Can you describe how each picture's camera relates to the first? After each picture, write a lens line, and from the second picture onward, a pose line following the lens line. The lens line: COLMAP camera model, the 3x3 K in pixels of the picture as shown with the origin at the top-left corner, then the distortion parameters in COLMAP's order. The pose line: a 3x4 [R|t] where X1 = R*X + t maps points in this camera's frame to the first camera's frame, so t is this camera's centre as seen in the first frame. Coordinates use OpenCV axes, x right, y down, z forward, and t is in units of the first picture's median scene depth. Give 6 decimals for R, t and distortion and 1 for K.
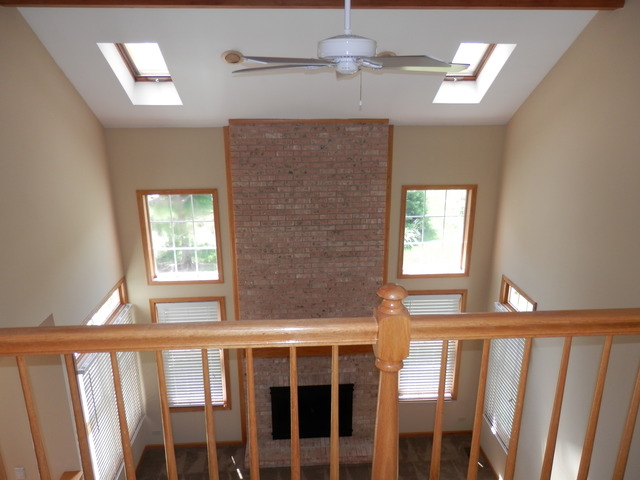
lens RADIAL K [[473.7, 0, 320.1], [0, 473.7, 240.3], [0, 0, 1]] dist [-0.001537, 0.010260]
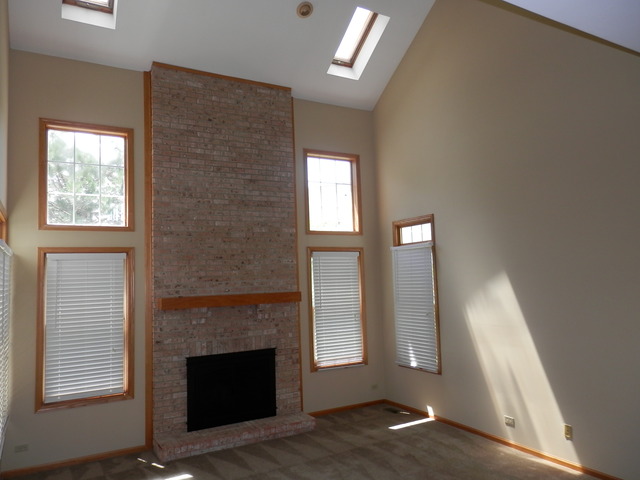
lens RADIAL K [[473.7, 0, 319.1], [0, 473.7, 239.9], [0, 0, 1]] dist [-0.001537, 0.010260]
pose [[0.898589, 0.009210, 0.438695, -0.288036], [0.157859, 0.926055, -0.342788, 0.479103], [-0.409413, 0.377277, 0.830688, 0.111849]]
